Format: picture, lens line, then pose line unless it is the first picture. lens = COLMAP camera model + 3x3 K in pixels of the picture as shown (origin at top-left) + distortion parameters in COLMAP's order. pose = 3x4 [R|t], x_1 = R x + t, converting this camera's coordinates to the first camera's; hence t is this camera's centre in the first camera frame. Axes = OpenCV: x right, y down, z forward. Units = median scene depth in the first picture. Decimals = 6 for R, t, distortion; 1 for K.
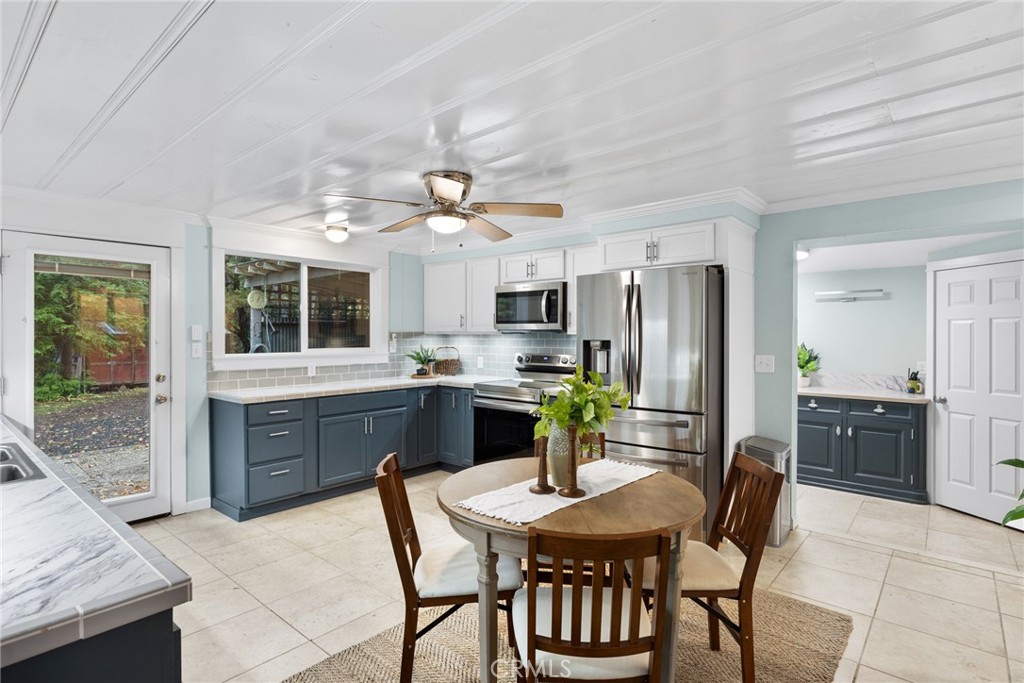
lens RADIAL K [[514.3, 0, 507.7], [0, 514.3, 343.8], [0, 0, 1]] dist [-0.005284, -0.000300]
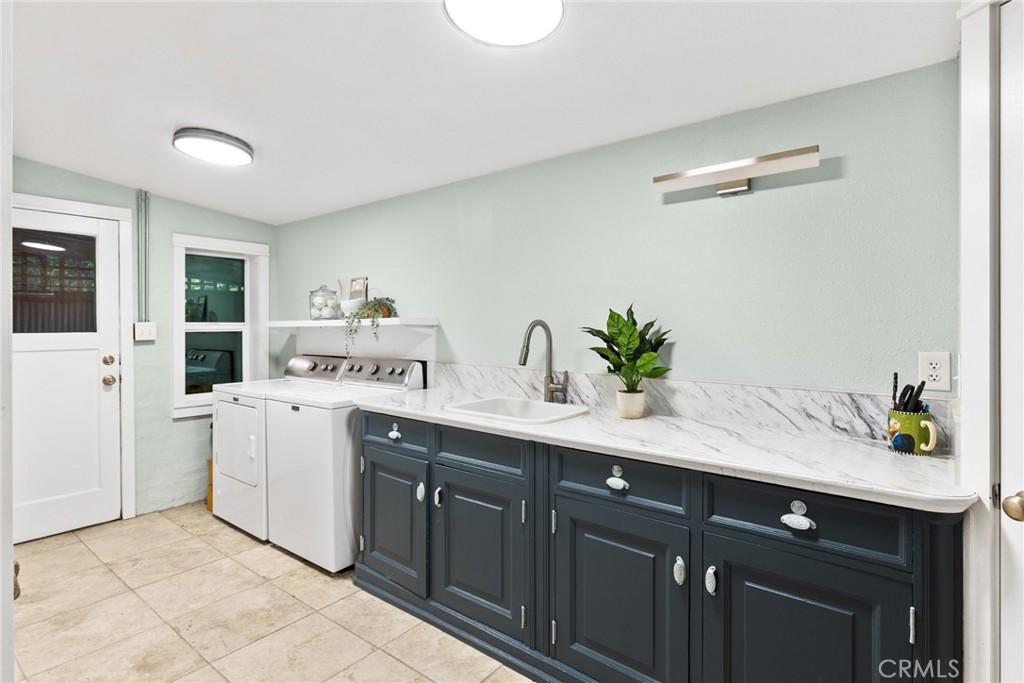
lens RADIAL K [[516.3, 0, 515.9], [0, 516.3, 333.3], [0, 0, 1]] dist [0.001617, -0.000209]
pose [[0.998981, -0.002709, 0.045062, 0.528993], [0.002875, 0.999989, -0.003618, 0.023398], [-0.045052, 0.003744, 0.998978, 0.684306]]
